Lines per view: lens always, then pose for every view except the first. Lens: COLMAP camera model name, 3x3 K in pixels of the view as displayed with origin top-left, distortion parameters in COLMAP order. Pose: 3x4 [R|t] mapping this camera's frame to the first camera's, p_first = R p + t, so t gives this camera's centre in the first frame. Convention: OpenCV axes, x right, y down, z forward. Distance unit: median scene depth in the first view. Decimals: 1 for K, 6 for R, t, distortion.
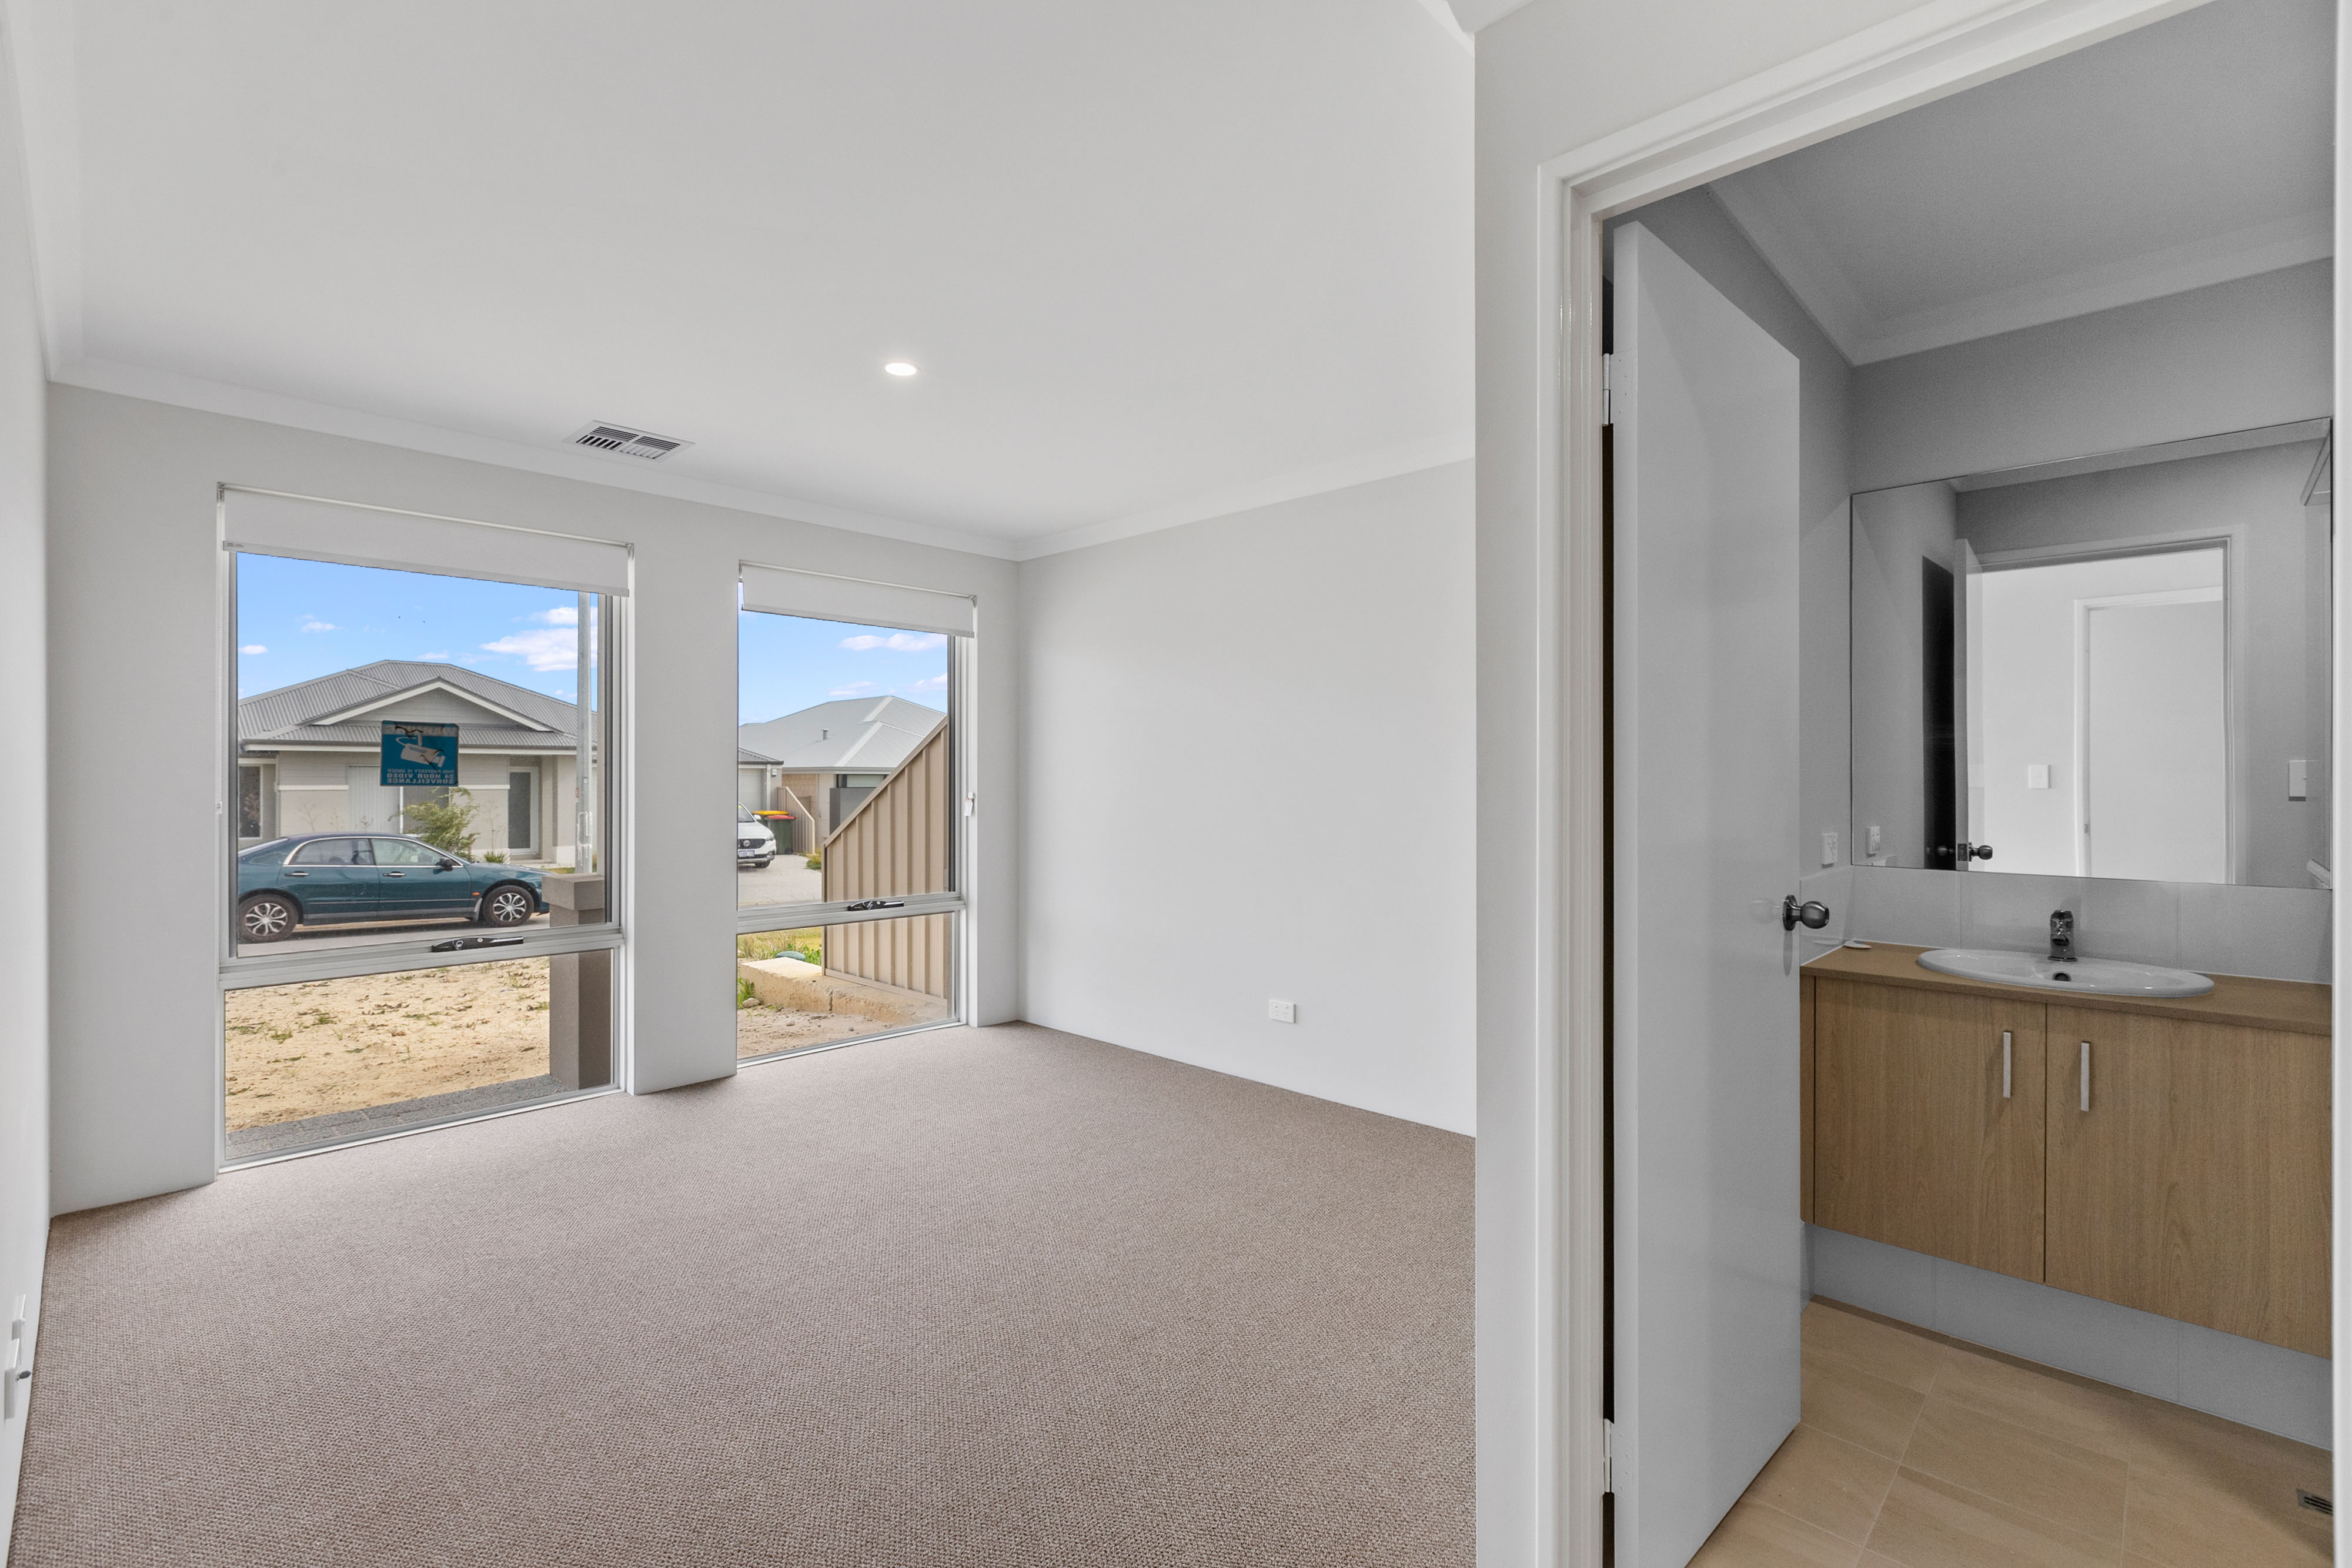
lens RADIAL K [[1065.2, 0, 1167.3], [0, 1065.2, 775.2], [0, 0, 1]] dist [-0.000813, 0.000846]
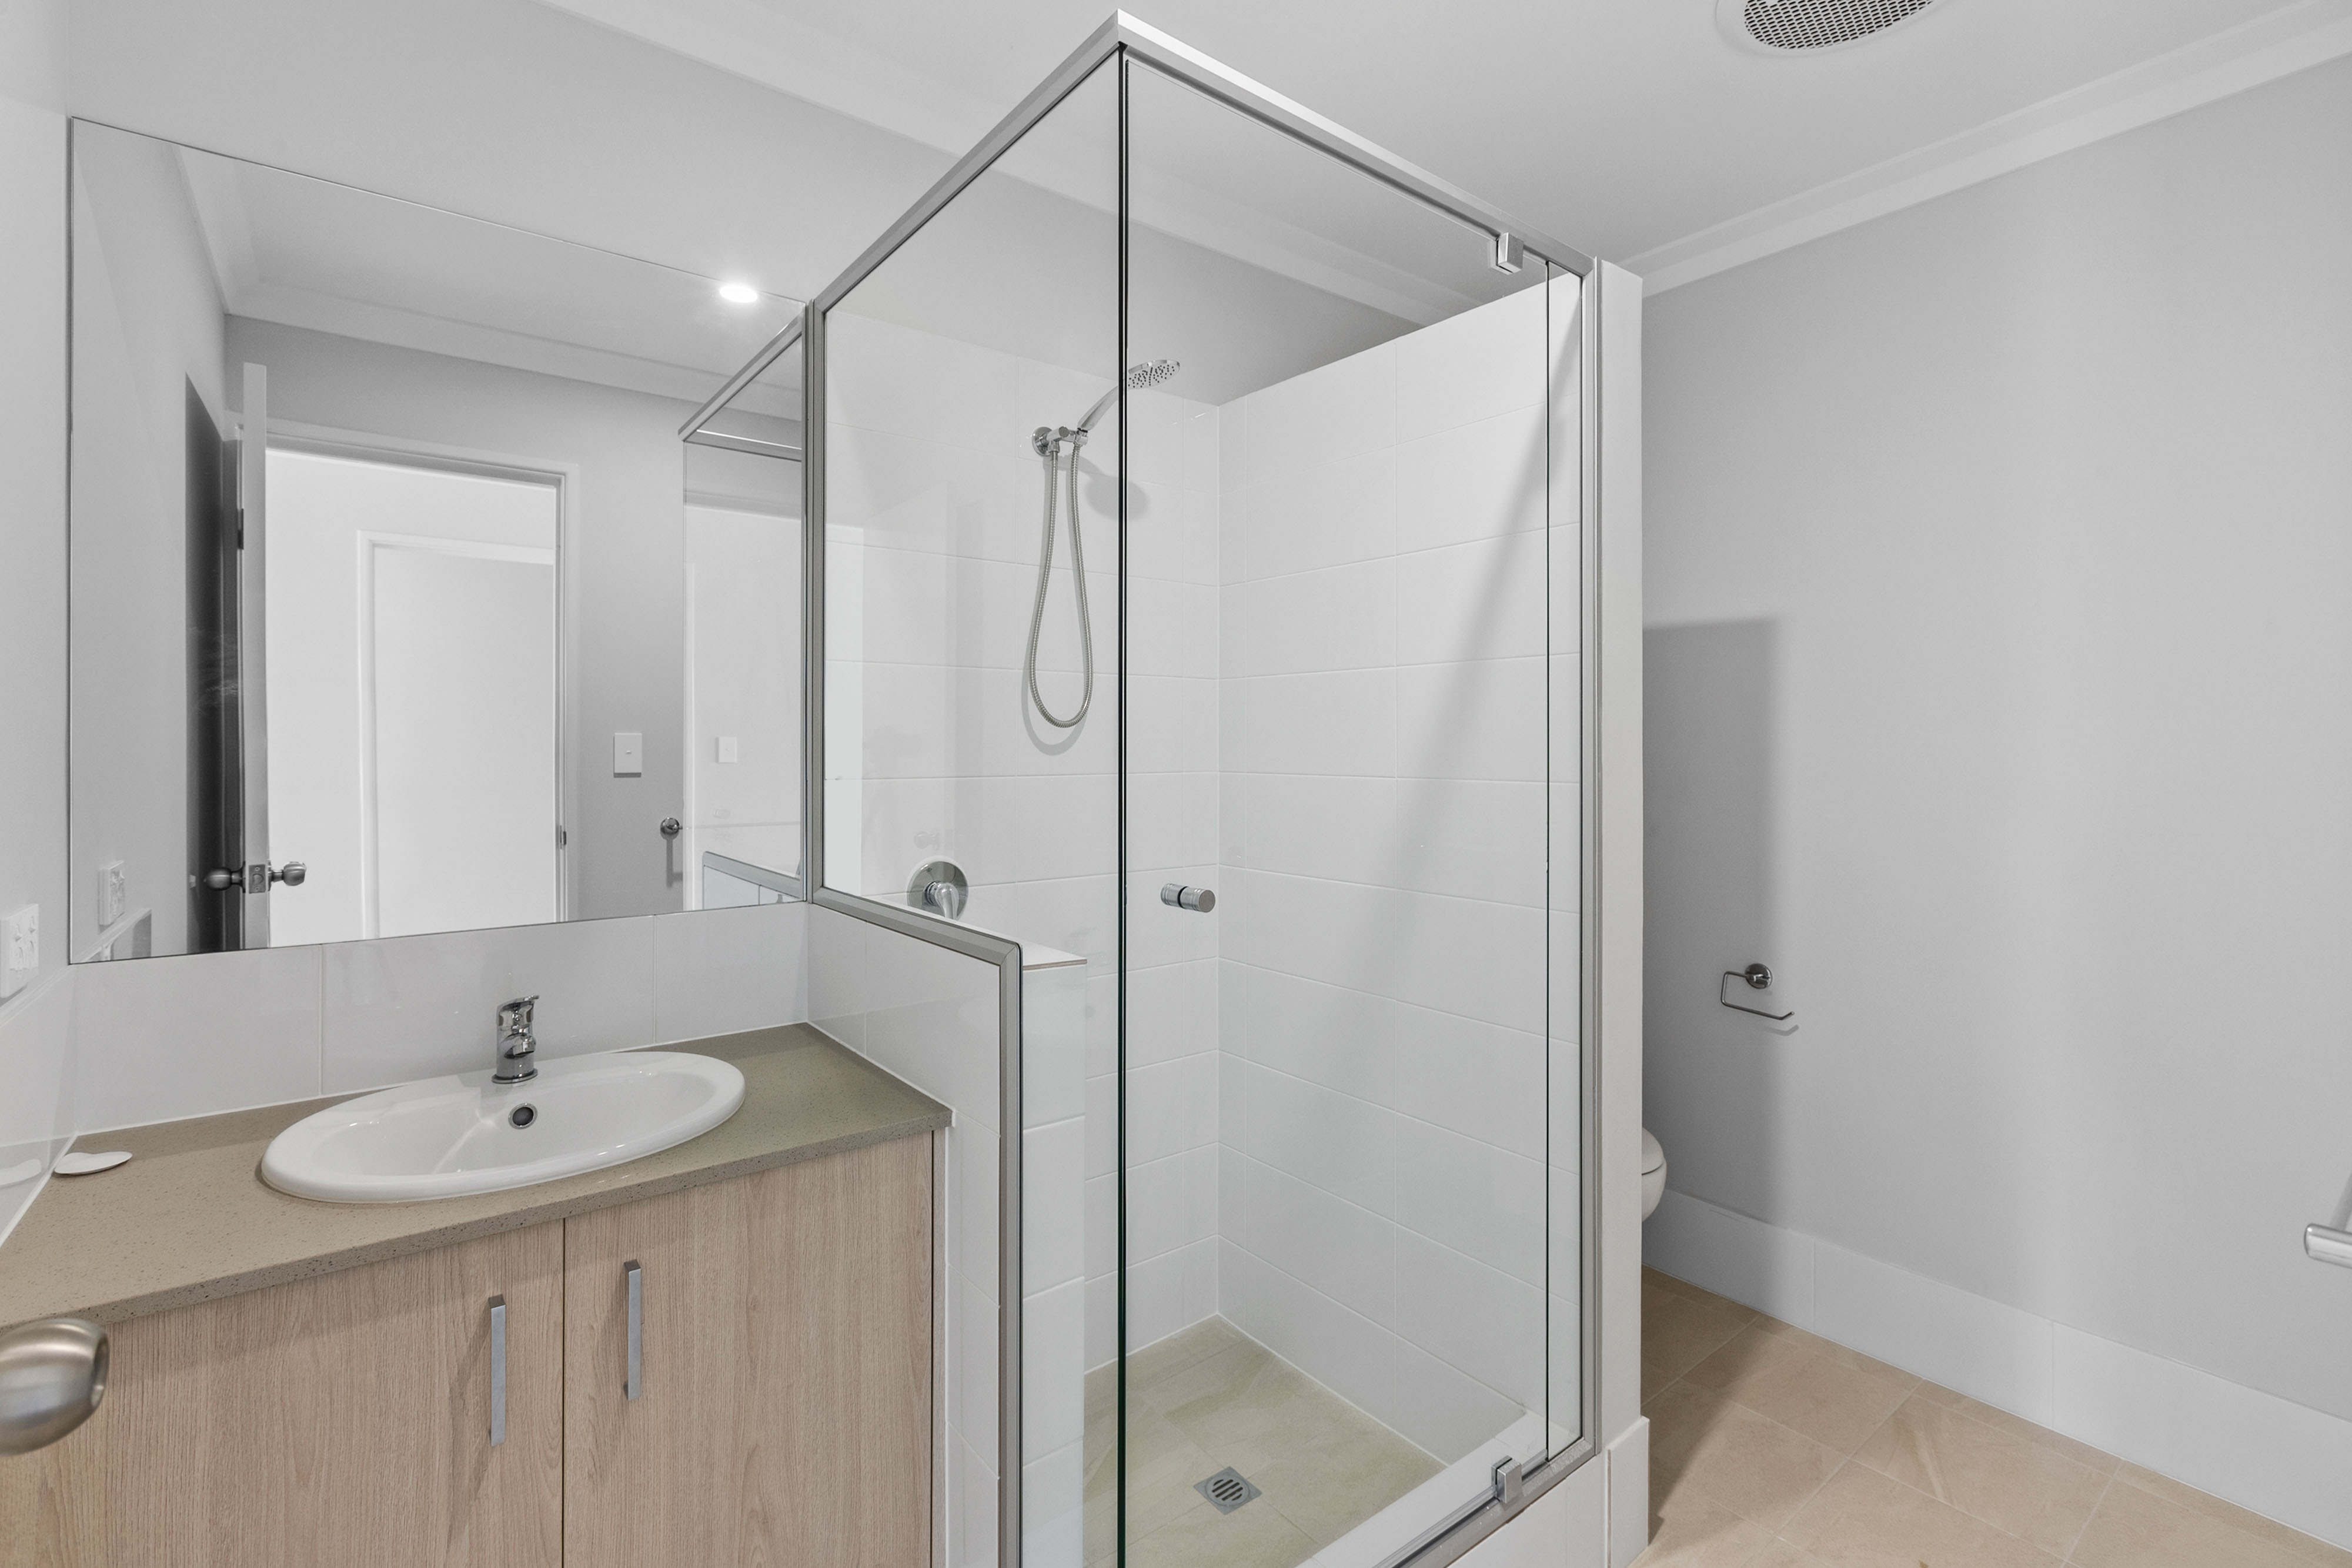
lens RADIAL K [[1068.9, 0, 1167.7], [0, 1068.9, 737.7], [0, 0, 1]] dist [-0.001292, 0.000130]
pose [[0.161691, 0.001567, 0.986840, 0.342047], [0.002233, 0.999996, -0.001953, -0.010918], [-0.986839, 0.002519, 0.161687, 0.587459]]
